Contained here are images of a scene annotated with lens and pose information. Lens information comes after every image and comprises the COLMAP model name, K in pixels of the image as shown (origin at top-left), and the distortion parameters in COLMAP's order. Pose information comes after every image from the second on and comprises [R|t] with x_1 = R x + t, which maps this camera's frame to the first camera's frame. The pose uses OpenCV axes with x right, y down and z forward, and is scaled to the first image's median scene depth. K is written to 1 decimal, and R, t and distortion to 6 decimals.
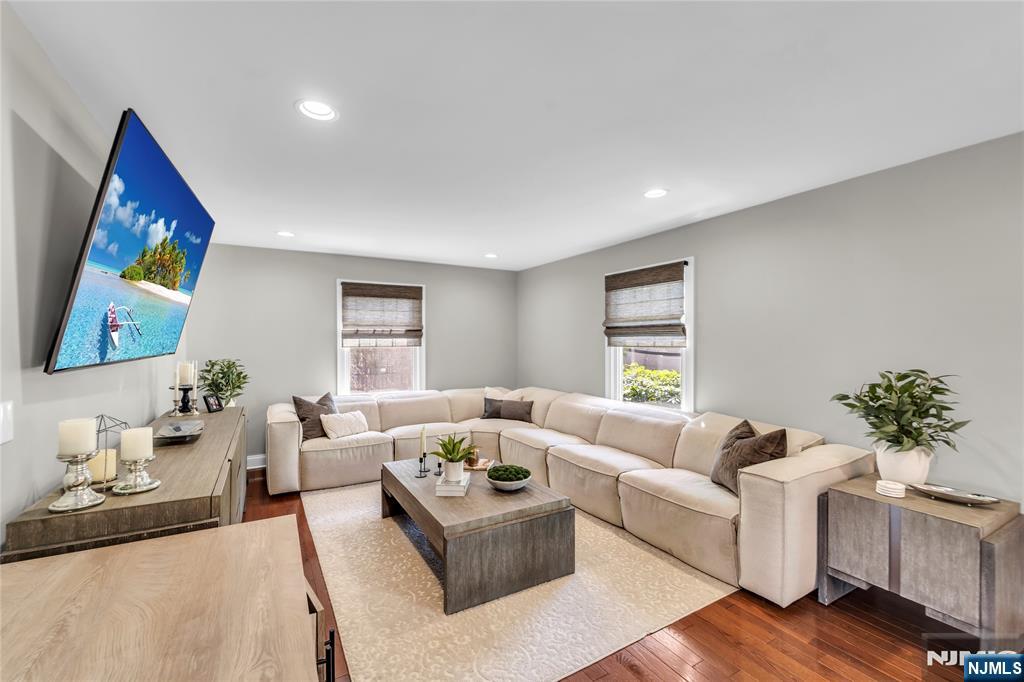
lens RADIAL K [[436.6, 0, 512.0], [0, 436.6, 341.0], [0, 0, 1]] dist [-0.000096, -0.000032]
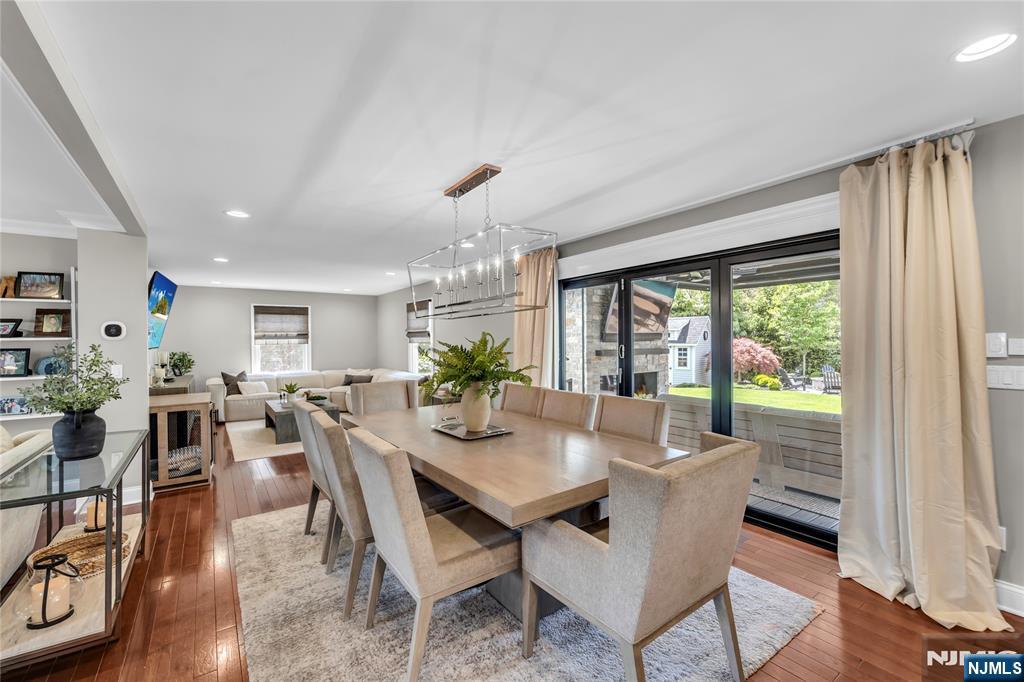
lens RADIAL K [[424.7, 0, 512.0], [0, 424.7, 341.0], [0, 0, 1]] dist [-0.001478, -0.000267]
pose [[0.994940, -0.007551, 0.100185, 0.429864], [0.006910, 0.999953, 0.006745, -0.004412], [-0.100231, -0.006018, 0.994946, -0.716950]]
